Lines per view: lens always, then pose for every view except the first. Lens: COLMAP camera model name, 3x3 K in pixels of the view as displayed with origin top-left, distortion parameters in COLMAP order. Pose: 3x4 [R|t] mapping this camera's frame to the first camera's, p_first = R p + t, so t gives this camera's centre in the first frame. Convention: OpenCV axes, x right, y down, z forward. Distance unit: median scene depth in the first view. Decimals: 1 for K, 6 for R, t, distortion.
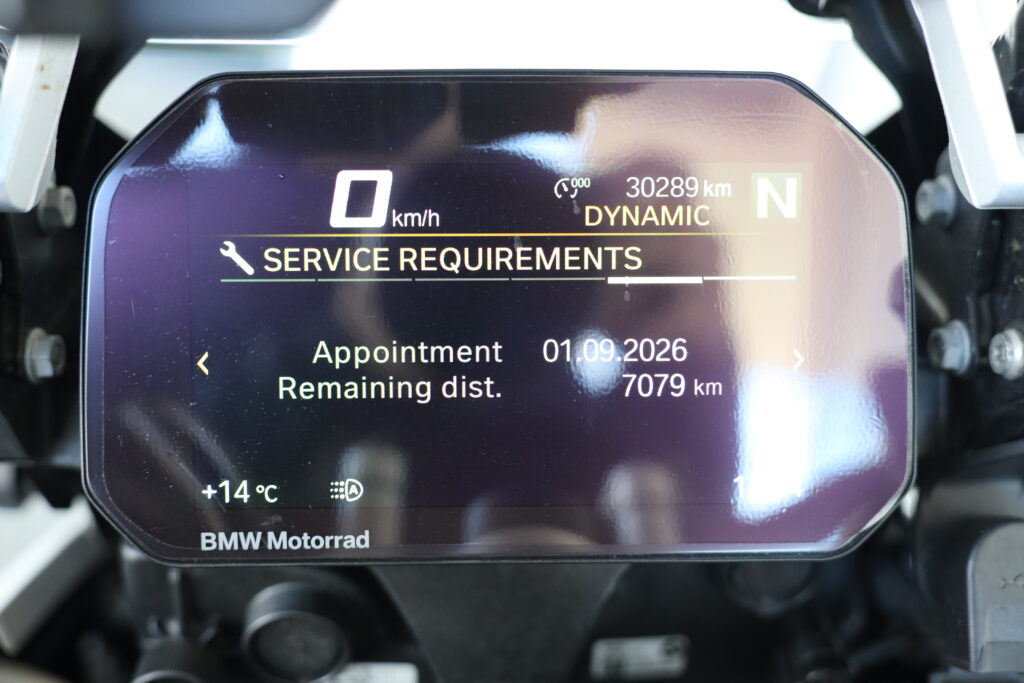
lens RADIAL K [[1190.8, 0, 513.2], [0, 1190.8, 339.5], [0, 0, 1]] dist [0.026070, 0.000000]
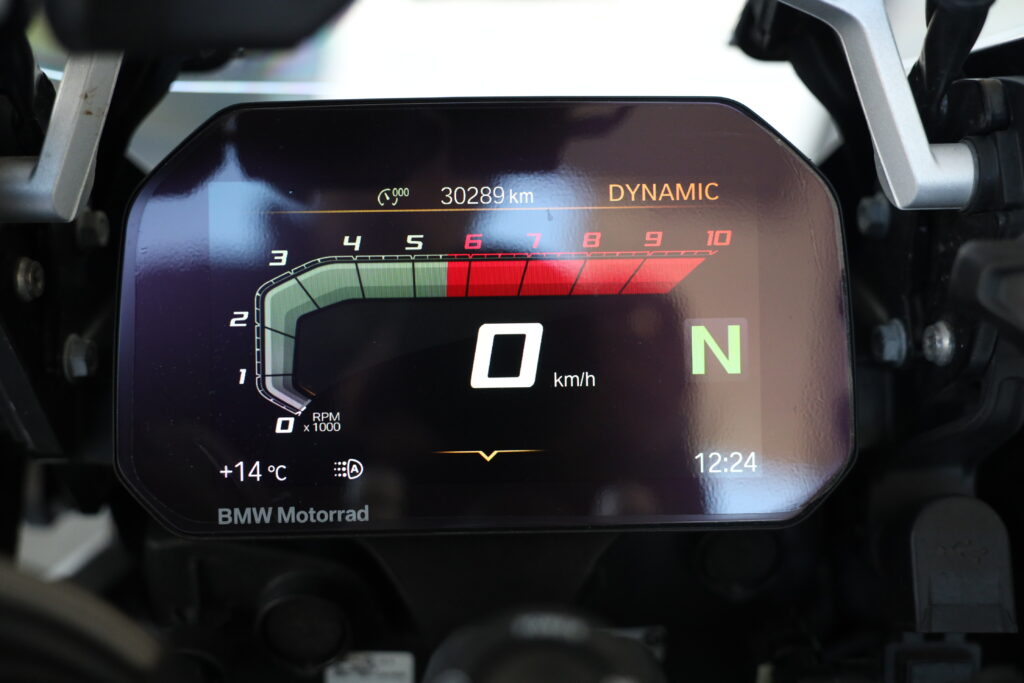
lens RADIAL K [[1190.8, 0, 510.9], [0, 1190.8, 343.3], [0, 0, 1]] dist [0.026070, 0.000000]
pose [[0.999882, -0.013375, -0.007620, 0.022819], [0.012716, 0.996657, -0.080699, 0.100875], [0.008674, 0.080592, 0.996709, -0.122941]]
